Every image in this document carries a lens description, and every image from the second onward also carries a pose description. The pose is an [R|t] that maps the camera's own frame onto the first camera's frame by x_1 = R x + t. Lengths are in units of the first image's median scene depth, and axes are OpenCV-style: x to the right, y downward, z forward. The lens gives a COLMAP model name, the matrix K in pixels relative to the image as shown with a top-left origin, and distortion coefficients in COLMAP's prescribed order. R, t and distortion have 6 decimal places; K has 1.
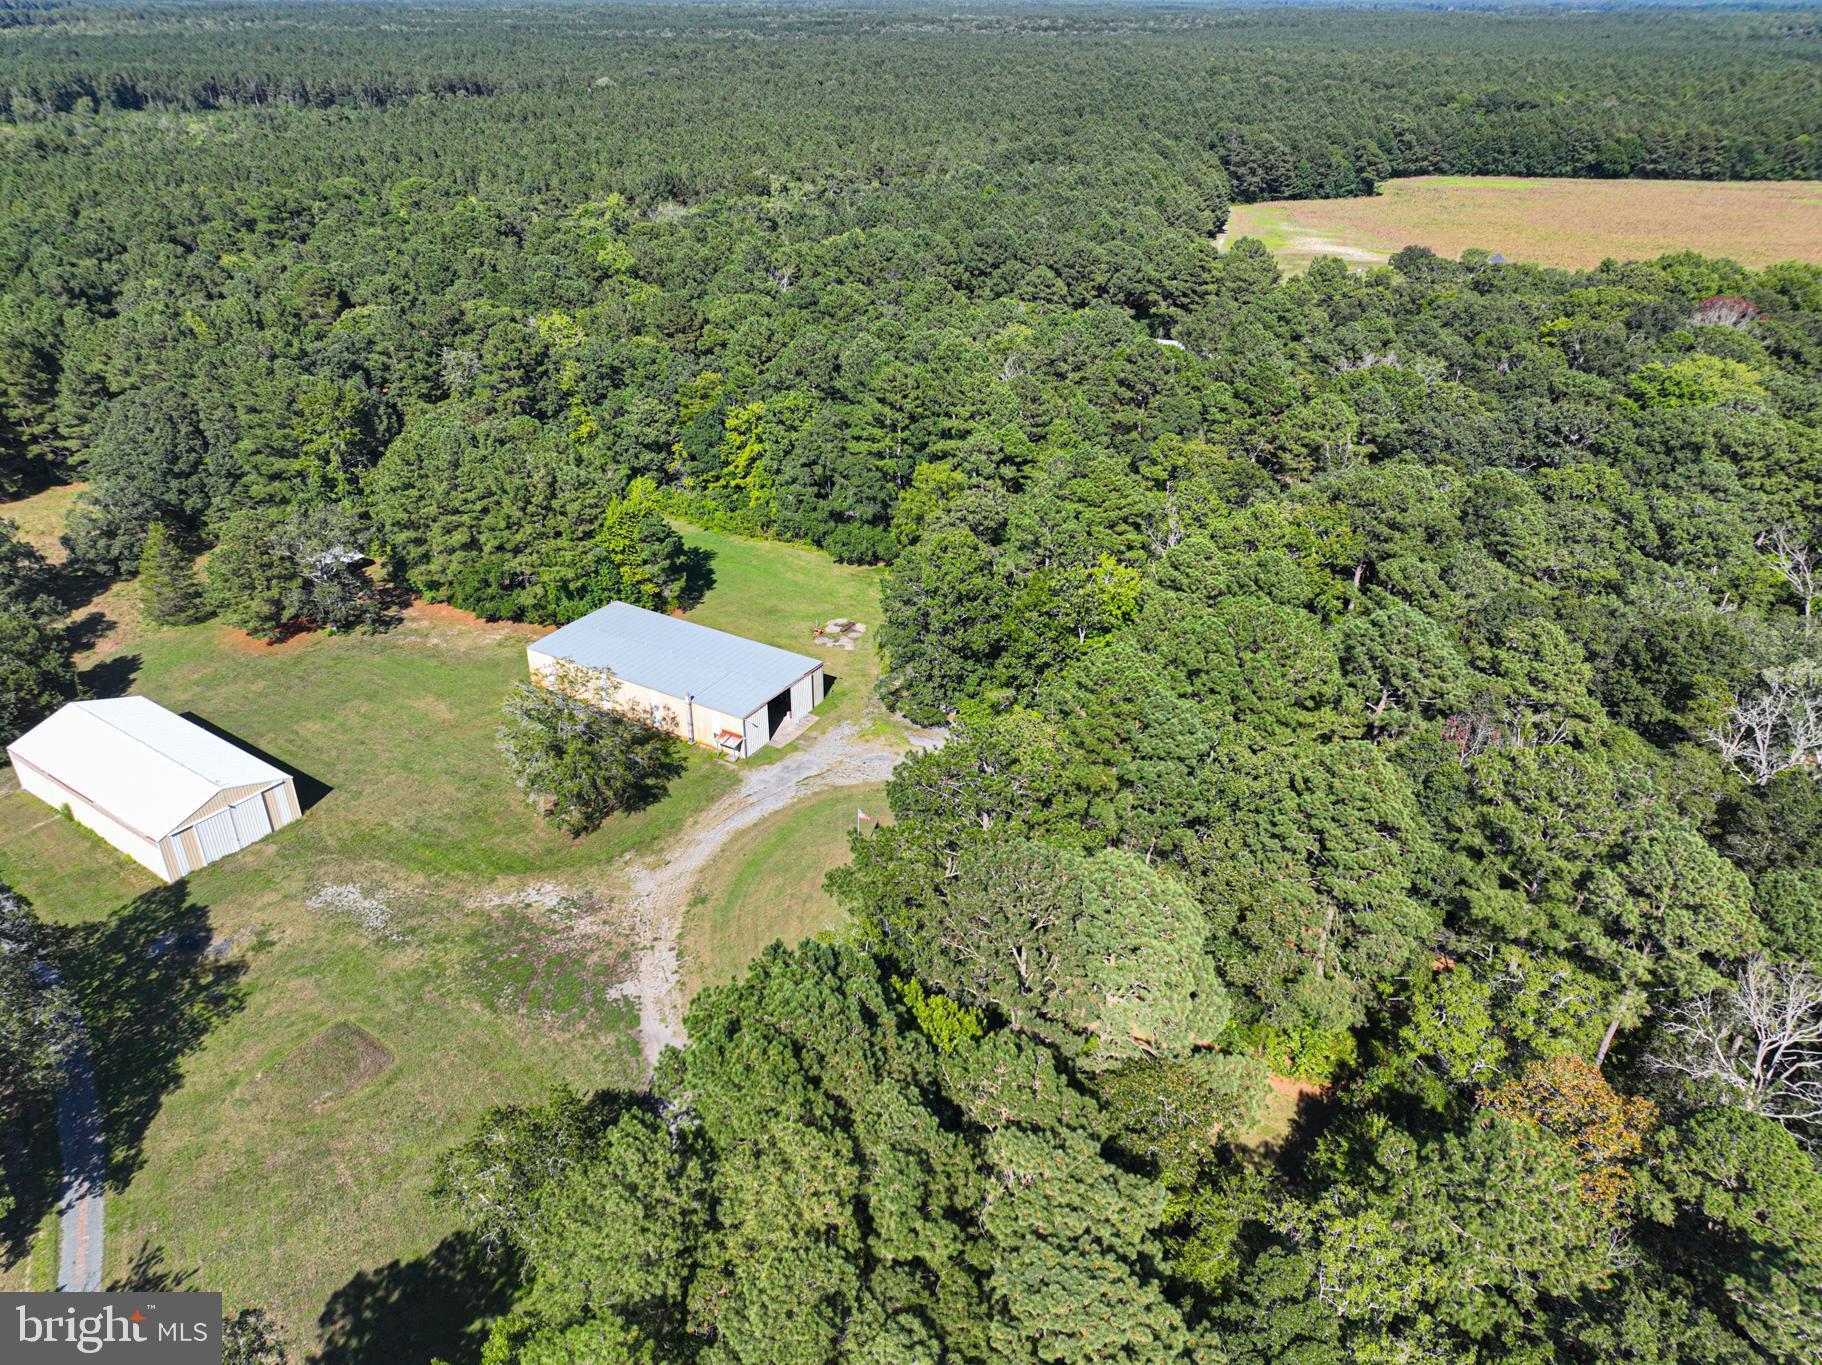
lens RADIAL K [[1274.2, 0, 917.6], [0, 1274.2, 689.5], [0, 0, 1]] dist [-0.003370, 0.021721]
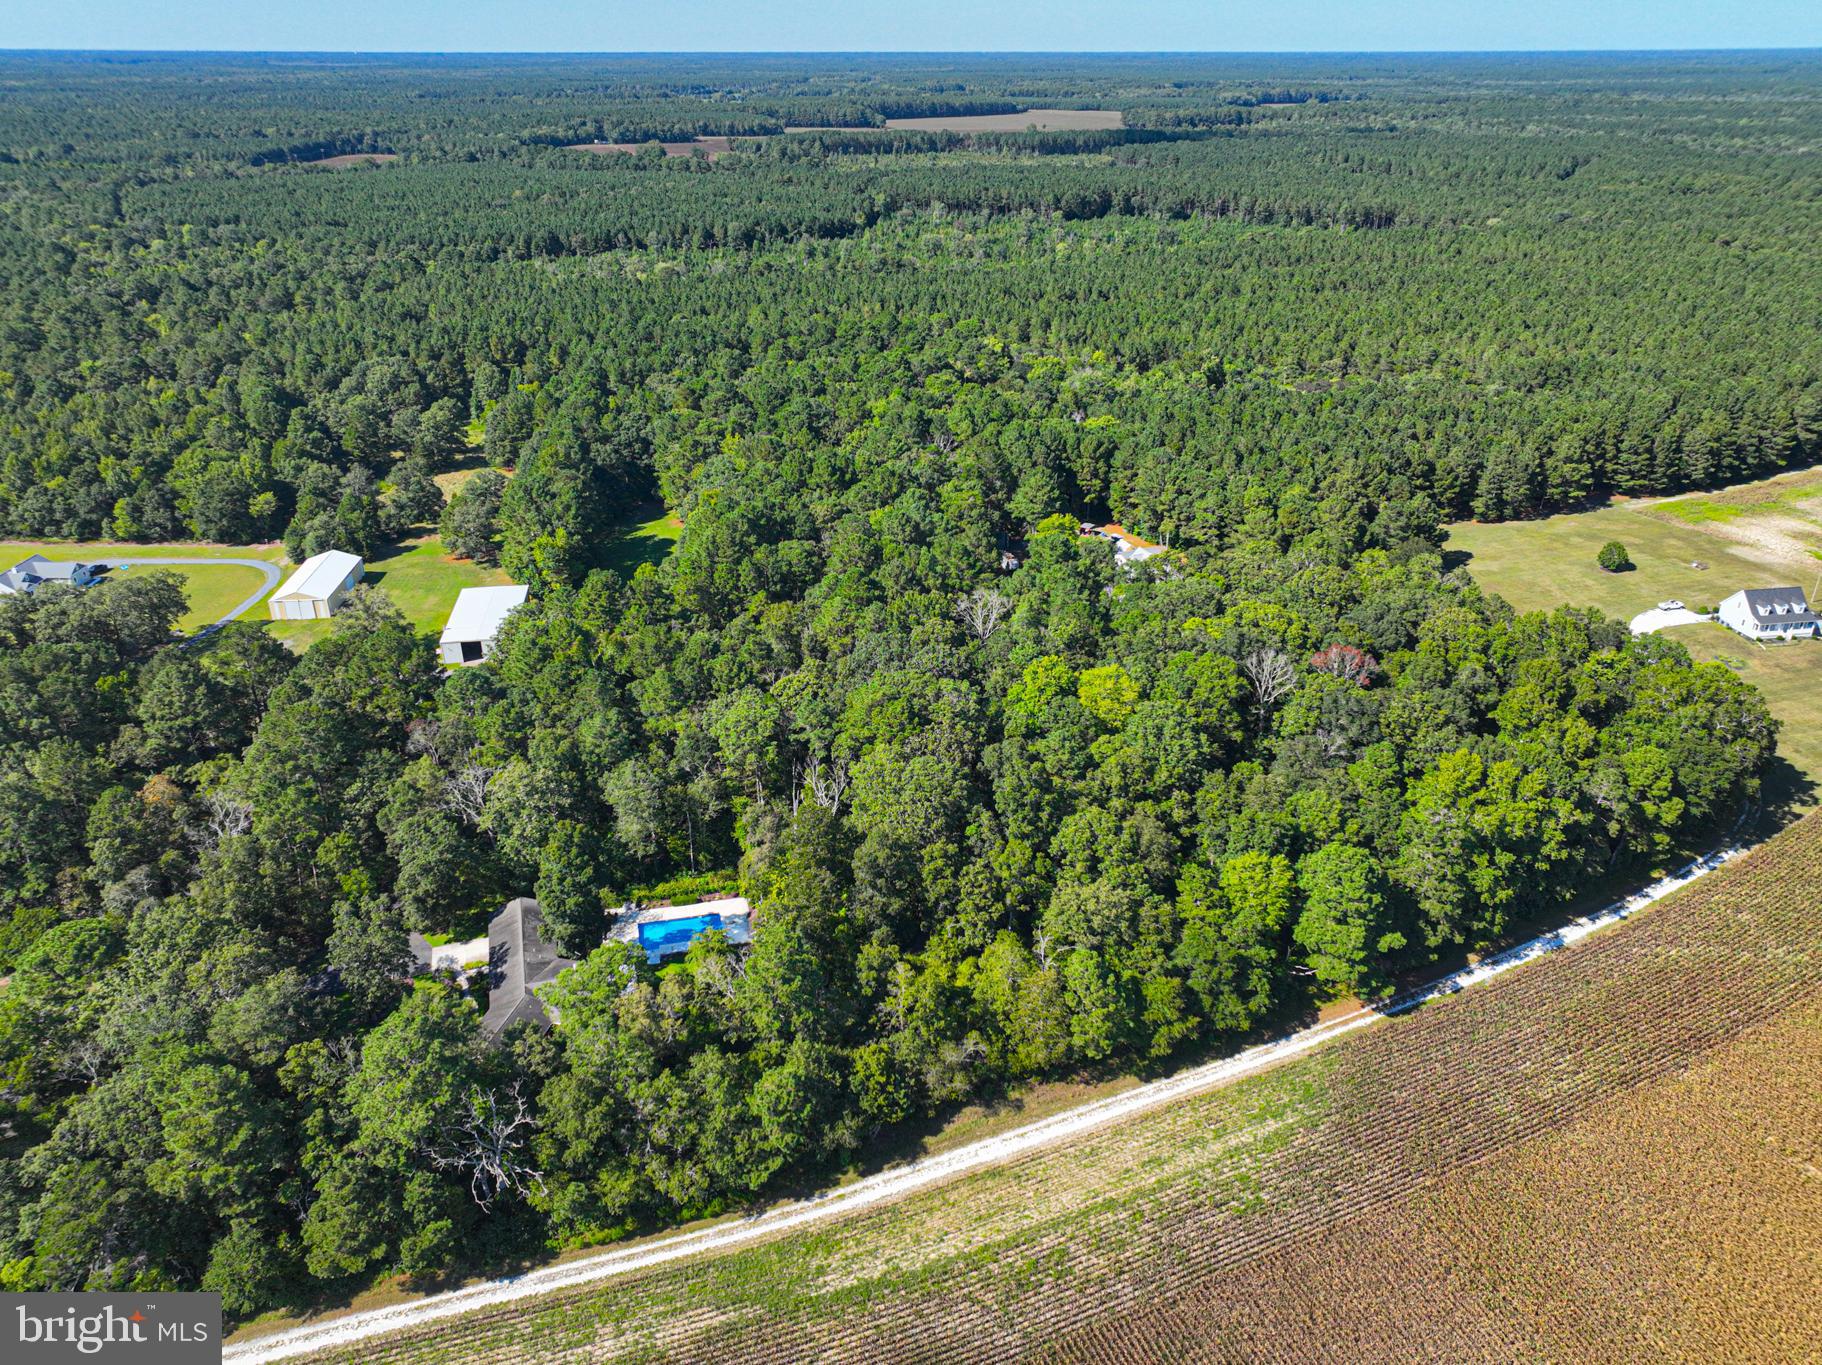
lens RADIAL K [[1309.1, 0, 911.0], [0, 1309.1, 682.5], [0, 0, 1]] dist [-0.001009, 0.019644]
pose [[0.630354, 0.332704, -0.701400, 1.487080], [-0.368609, 0.923435, 0.106753, -0.341735], [0.683214, 0.191250, 0.704728, 0.033321]]
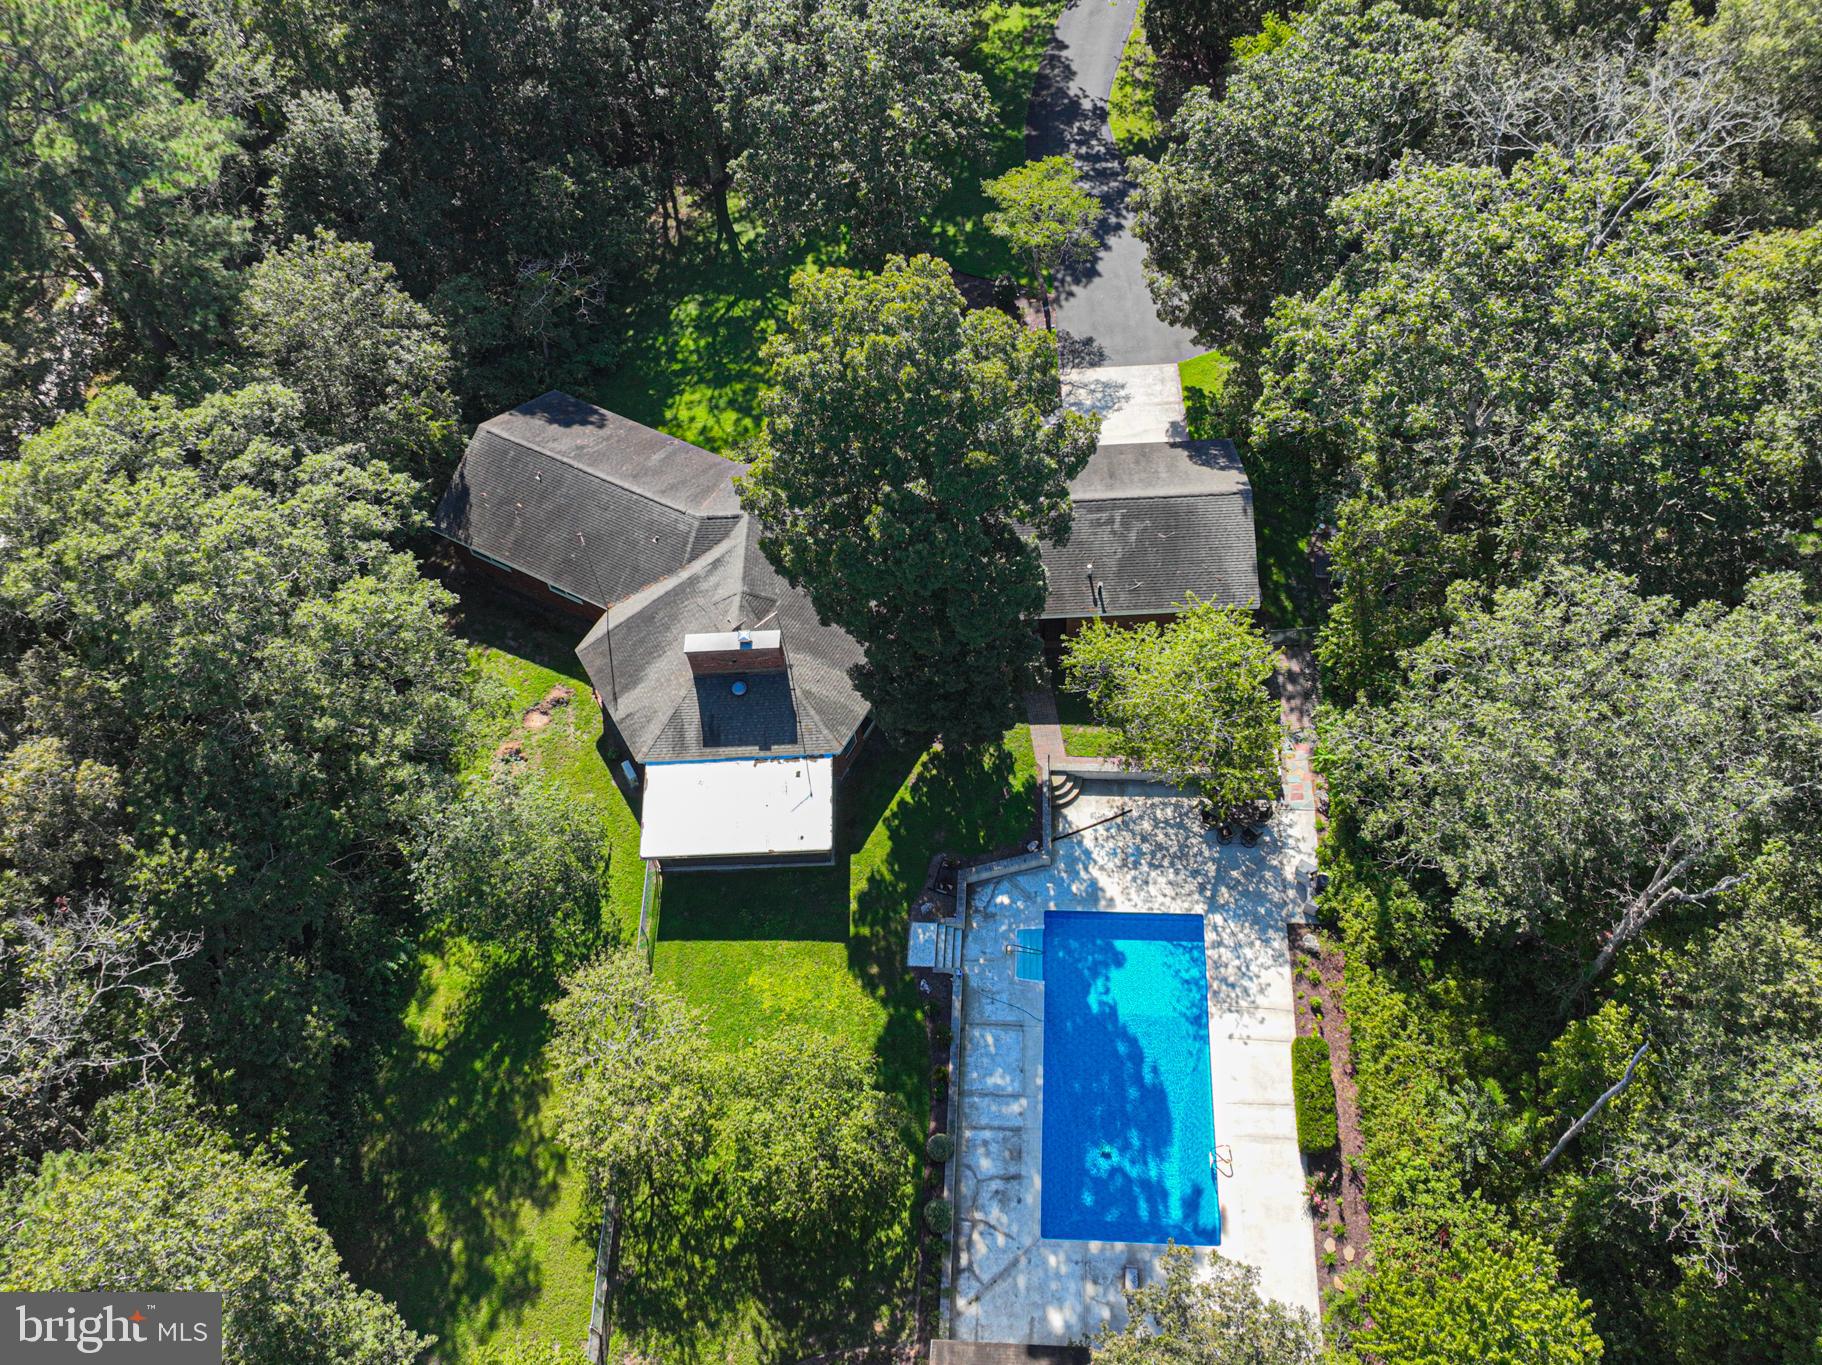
lens RADIAL K [[1566.5, 0, 886.2], [0, 1566.5, 684.2], [0, 0, 1]] dist [-0.000359, 0.005927]
pose [[-0.923974, 0.346201, -0.162533, 0.667652], [-0.116997, 0.148740, 0.981931, -0.274473], [0.364121, 0.926294, -0.096927, 0.710414]]
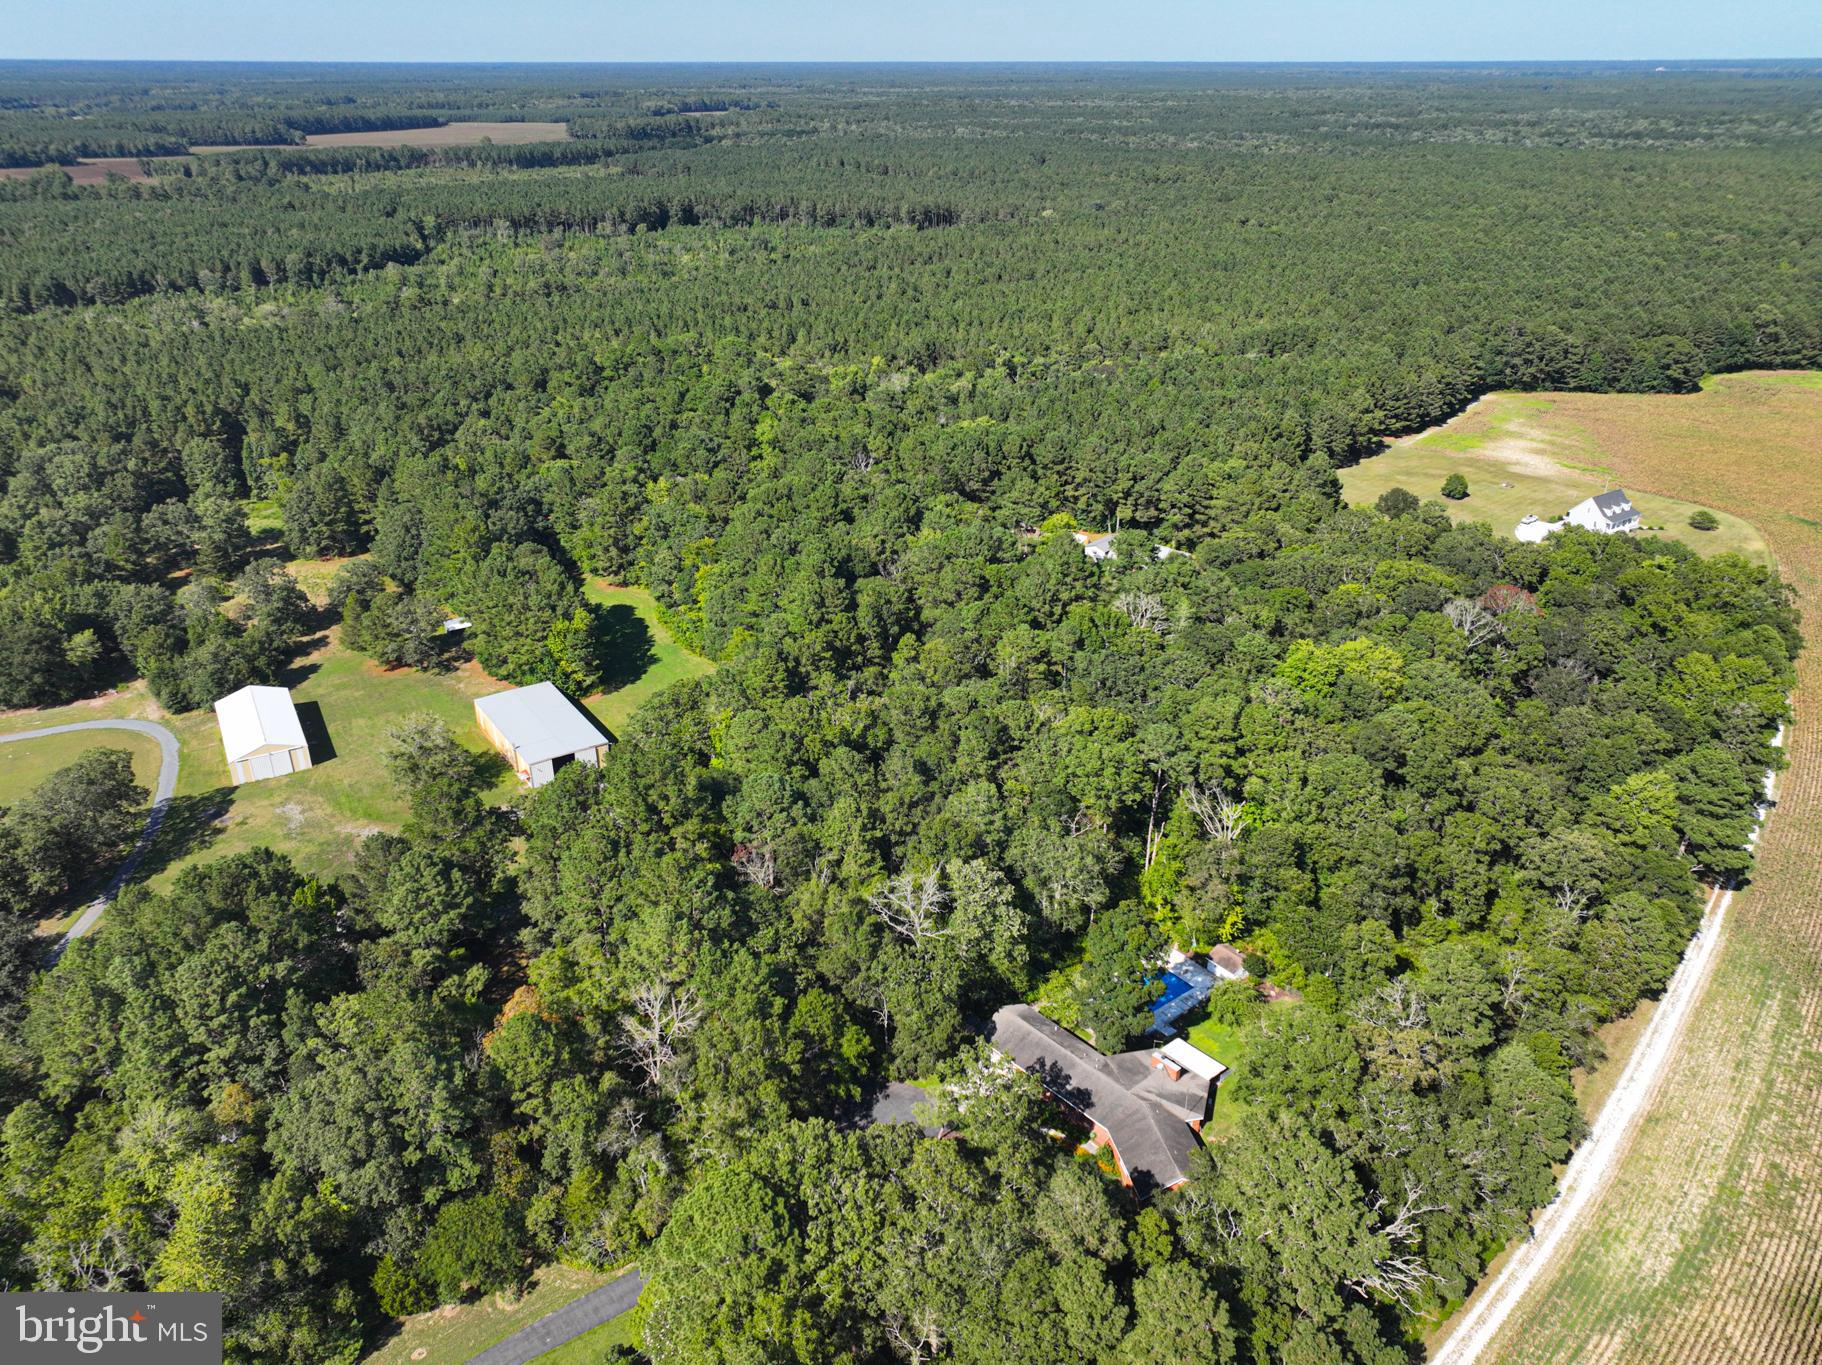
lens RADIAL K [[1309.1, 0, 911.0], [0, 1309.1, 682.5], [0, 0, 1]] dist [-0.001009, 0.019644]
pose [[0.902801, 0.178337, -0.391339, 0.798257], [-0.200178, 0.979639, -0.015370, -0.129452], [0.380630, 0.092214, 0.920118, -0.344672]]
